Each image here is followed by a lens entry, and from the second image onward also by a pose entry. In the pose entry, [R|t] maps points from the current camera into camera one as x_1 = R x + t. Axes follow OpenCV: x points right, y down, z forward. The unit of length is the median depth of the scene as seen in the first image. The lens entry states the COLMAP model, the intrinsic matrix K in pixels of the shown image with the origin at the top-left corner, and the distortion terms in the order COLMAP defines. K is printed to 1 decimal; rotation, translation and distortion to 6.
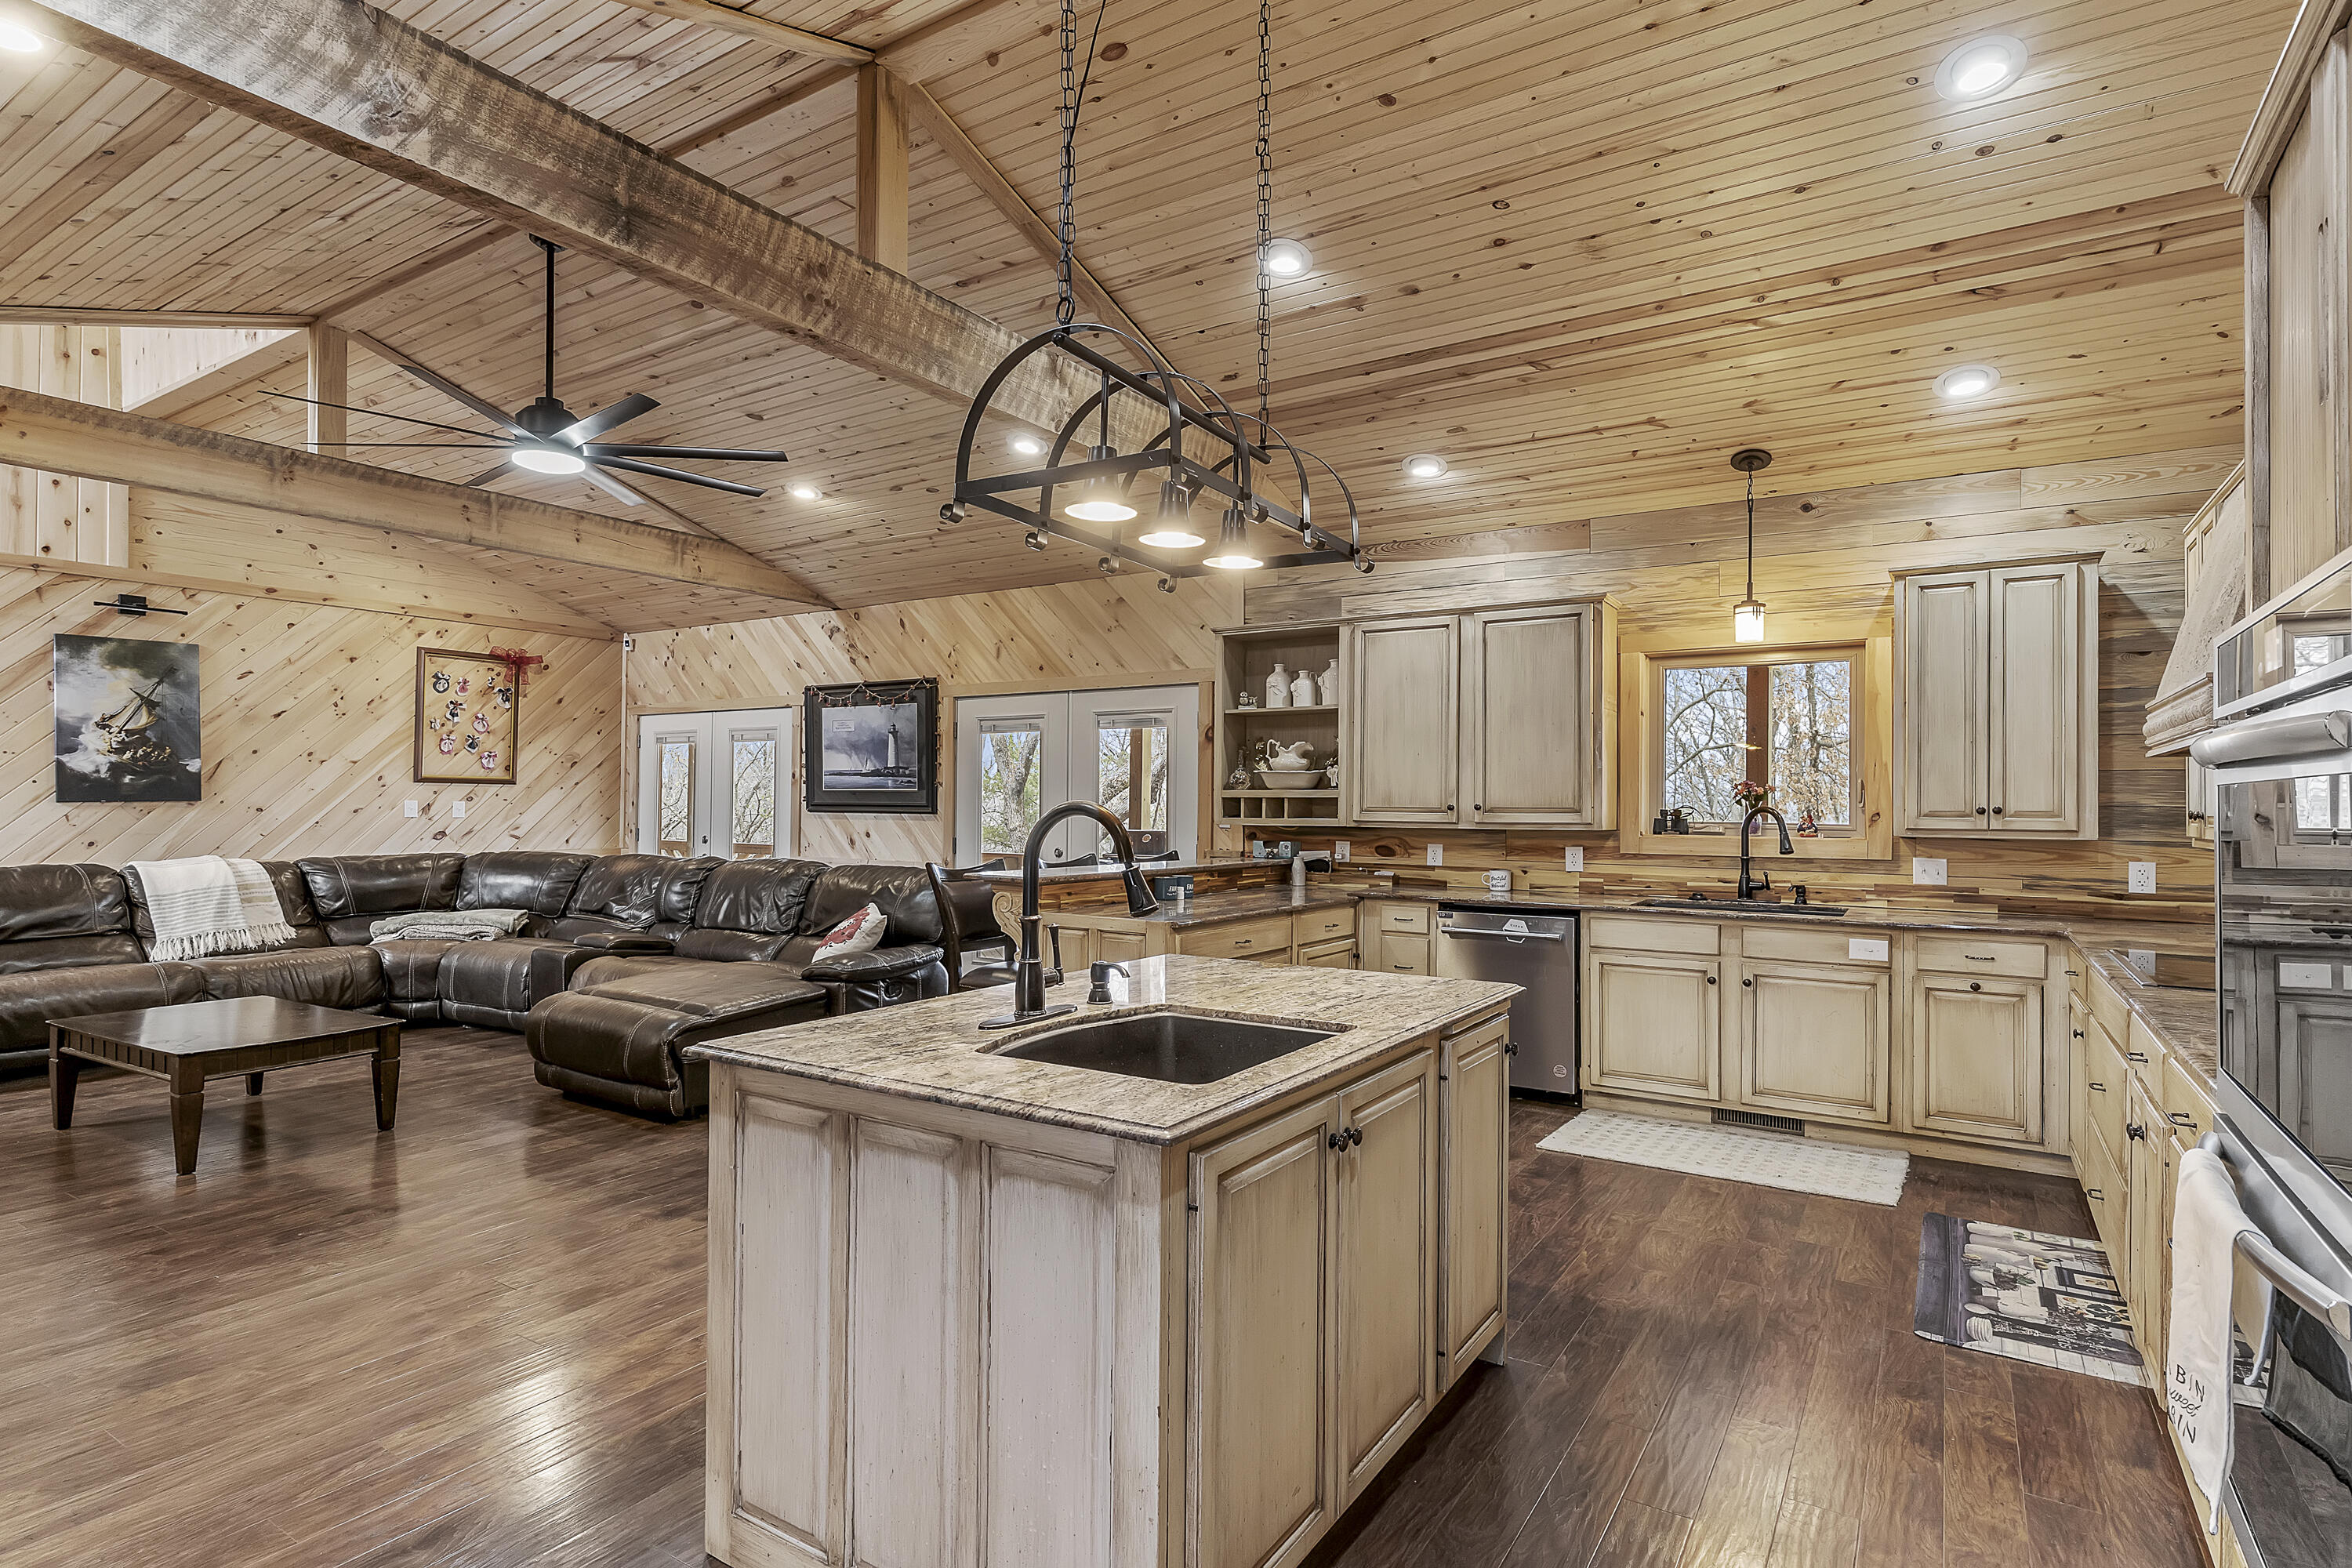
lens RADIAL K [[1084.5, 0, 1176.0], [0, 1084.5, 784.0], [0, 0, 1]] dist [0.002354, -0.000100]
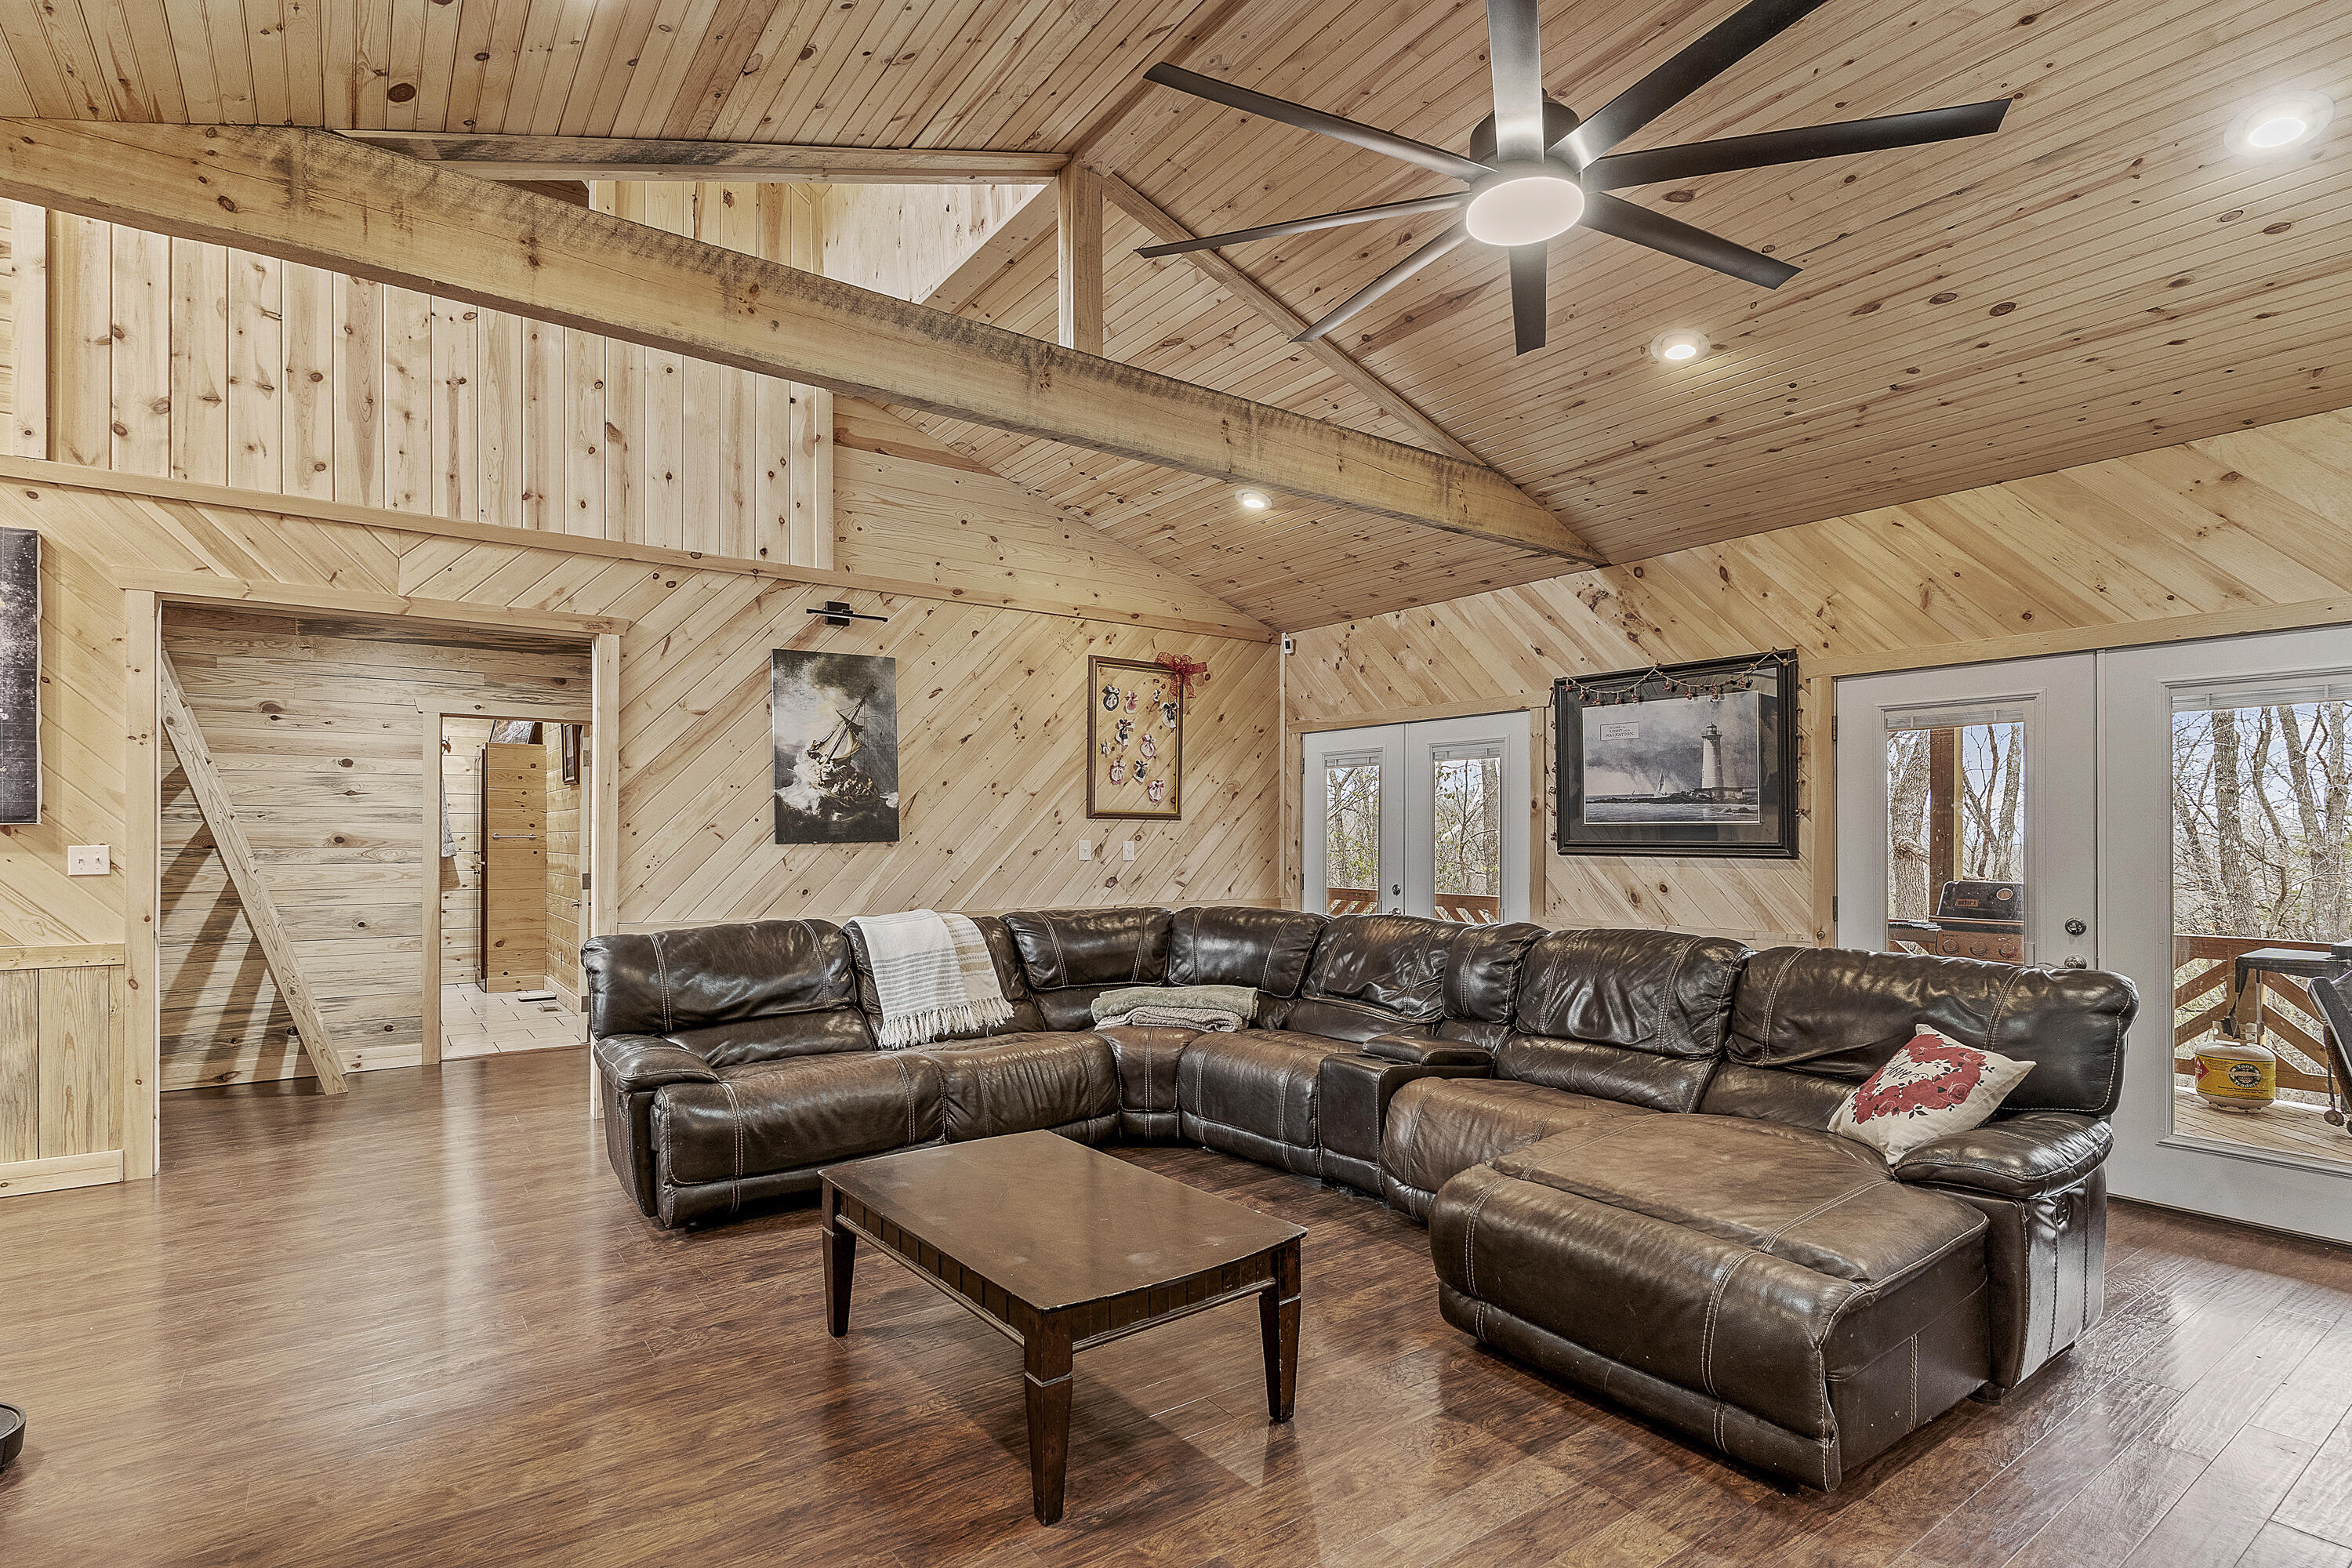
lens RADIAL K [[1162.1, 0, 1206.5], [0, 1162.1, 824.8], [0, 0, 1]] dist [0.000729, 0.000175]
pose [[0.918731, -0.007904, -0.394804, -0.316895], [0.009569, 0.999952, 0.002250, 0.002688], [0.394768, -0.005845, 0.918762, 0.258975]]
